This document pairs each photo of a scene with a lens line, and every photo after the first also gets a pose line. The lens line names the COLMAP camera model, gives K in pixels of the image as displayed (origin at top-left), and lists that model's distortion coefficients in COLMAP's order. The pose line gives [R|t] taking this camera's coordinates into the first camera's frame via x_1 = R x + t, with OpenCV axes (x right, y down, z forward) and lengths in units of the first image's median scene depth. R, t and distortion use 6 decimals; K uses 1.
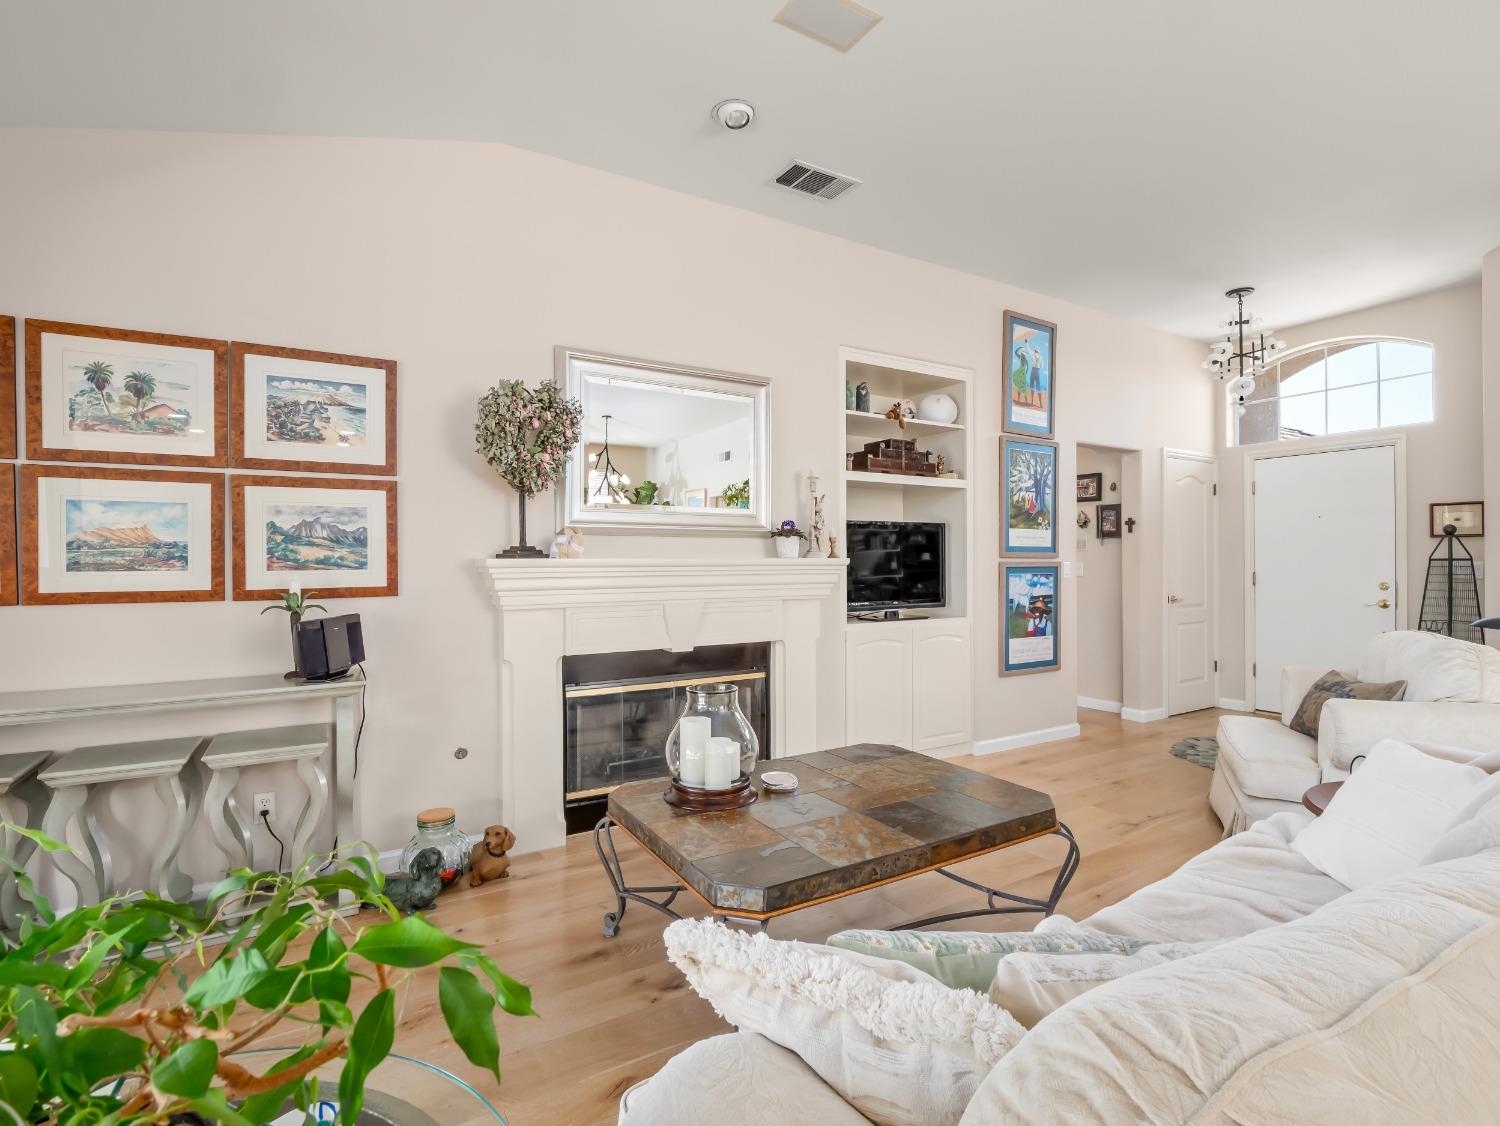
lens RADIAL K [[725.5, 0, 749.8], [0, 725.5, 557.5], [0, 0, 1]] dist [-0.012931, -0.001544]
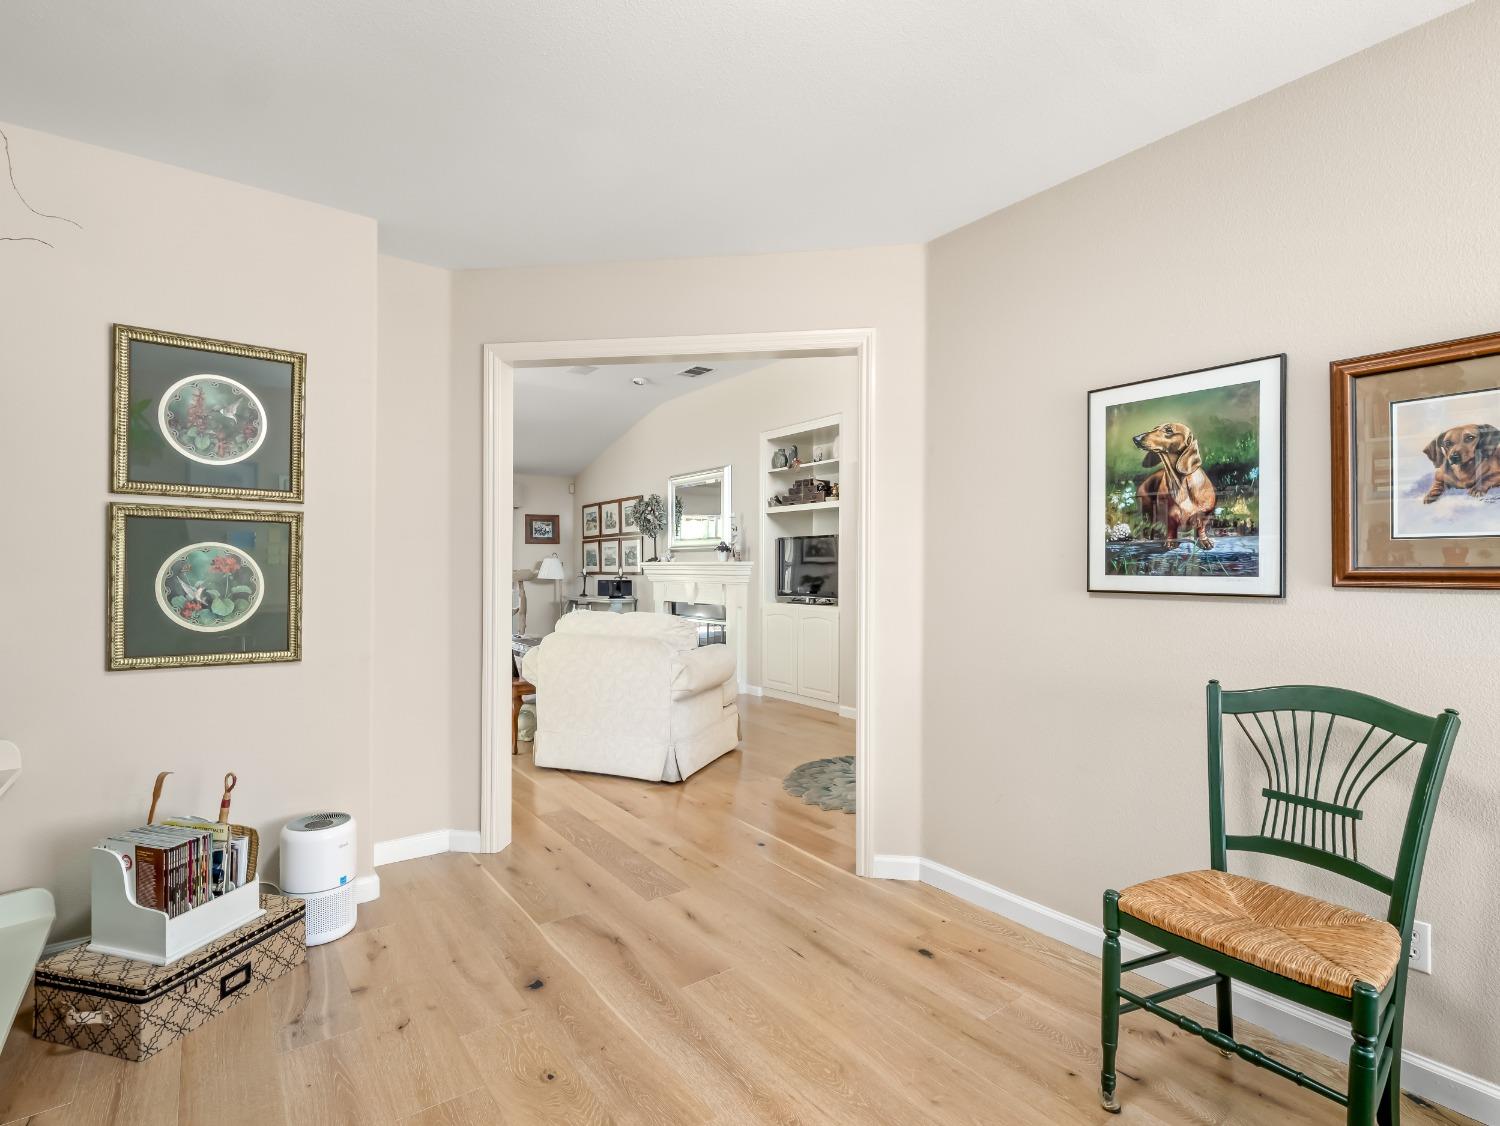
lens RADIAL K [[733.0, 0, 755.5], [0, 733.0, 560.5], [0, 0, 1]] dist [0.003682, -0.000348]
pose [[0.111418, -0.008290, -0.993739, 2.538693], [-0.000212, 0.999965, -0.008365, 0.018975], [0.993774, 0.001142, 0.111412, 1.135187]]
